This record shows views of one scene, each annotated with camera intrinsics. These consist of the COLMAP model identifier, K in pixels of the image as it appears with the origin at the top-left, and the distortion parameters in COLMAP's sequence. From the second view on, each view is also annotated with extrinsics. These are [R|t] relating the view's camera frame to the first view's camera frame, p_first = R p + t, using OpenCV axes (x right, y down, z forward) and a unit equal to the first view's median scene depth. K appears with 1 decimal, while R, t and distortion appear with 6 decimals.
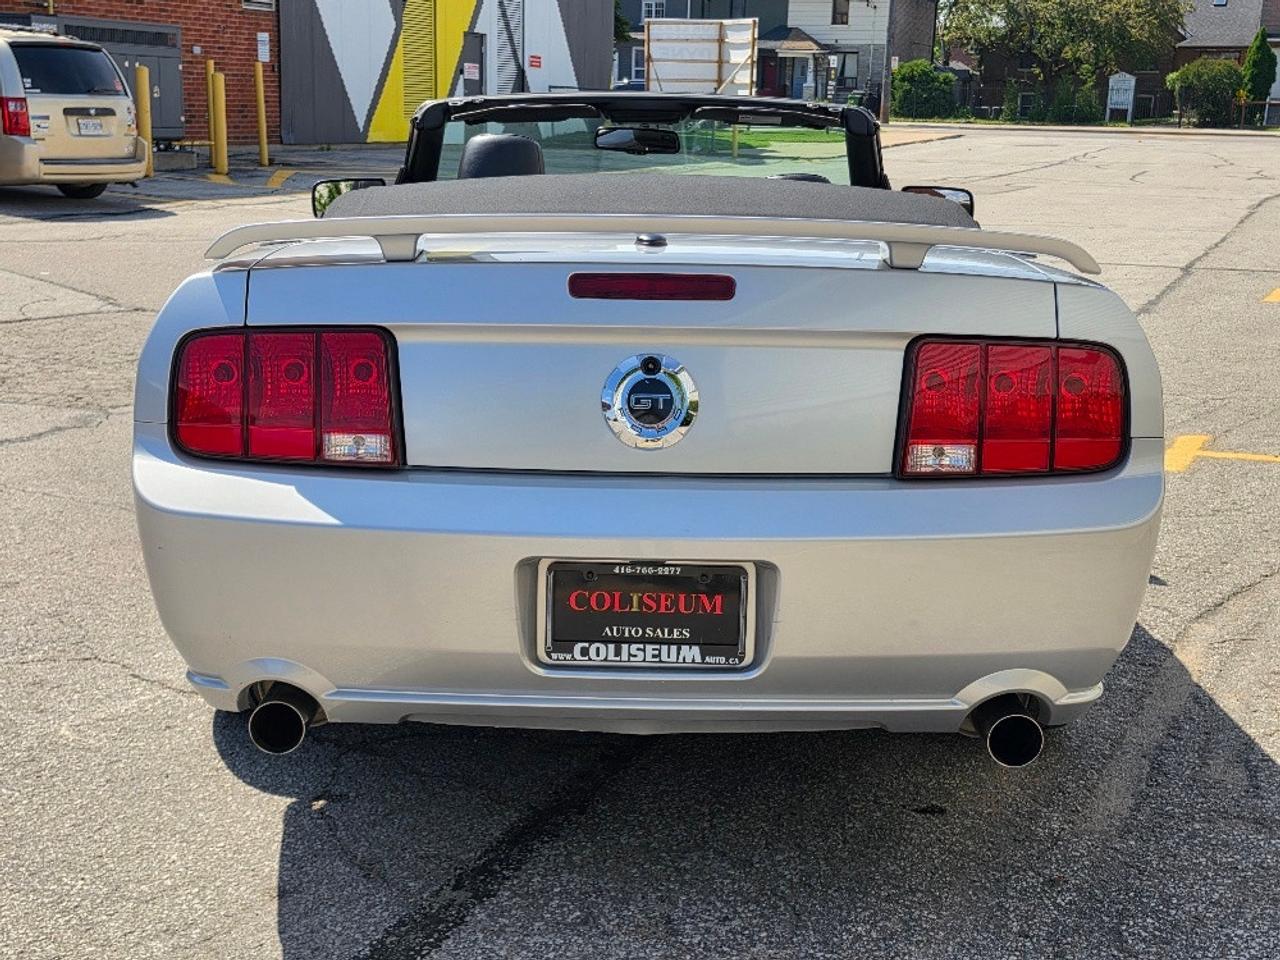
lens RADIAL K [[1604.5, 0, 637.0], [0, 1604.5, 477.3], [0, 0, 1]] dist [0.084422, 0.000000]
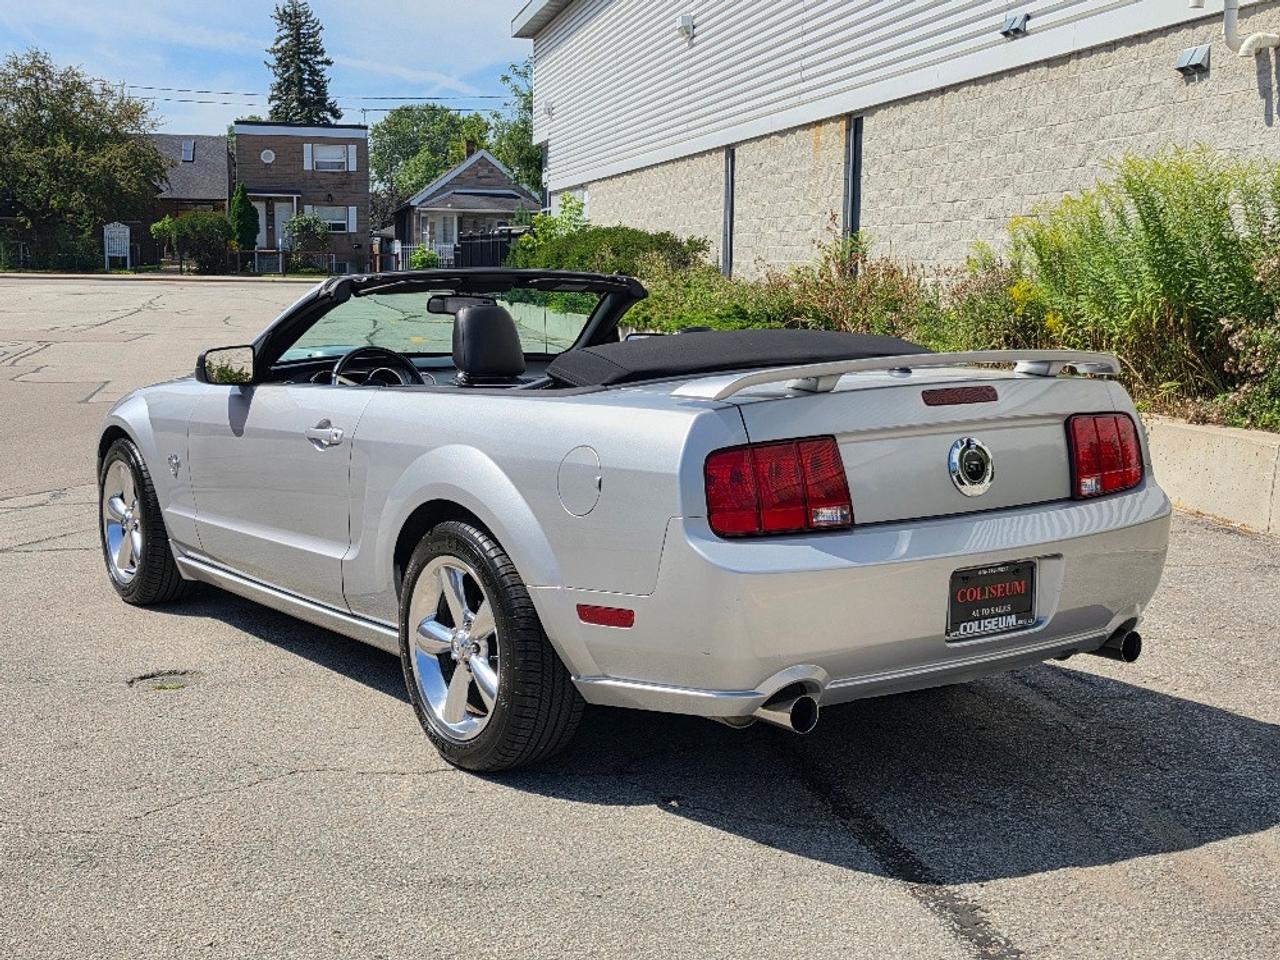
lens RADIAL K [[1604.5, 0, 594.5], [0, 1604.5, 495.8], [0, 0, 1]] dist [0.084422, 0.000000]
pose [[0.830564, -0.101224, 0.547648, -1.180786], [0.142375, 0.989260, -0.033078, -0.018889], [-0.538418, 0.105445, 0.836055, -0.134381]]
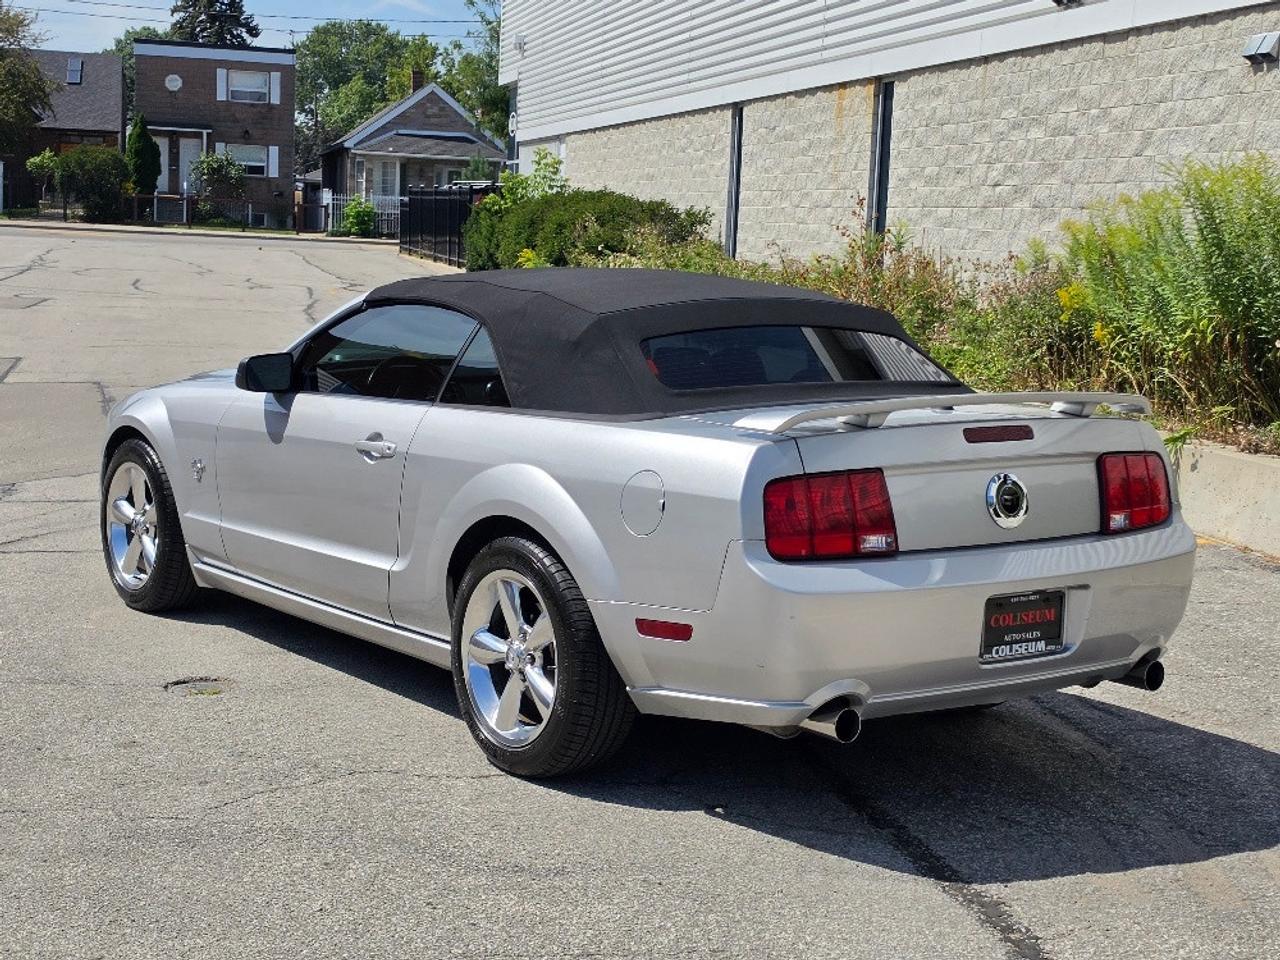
lens RADIAL K [[1951.5, 0, 598.2], [0, 1951.5, 477.0], [0, 0, 1]] dist [0.096105, 0.000000]
pose [[0.819661, -0.068669, 0.568718, -1.528327], [0.113376, 0.992597, -0.043554, -0.030658], [-0.561517, 0.100178, 0.821379, -0.468556]]
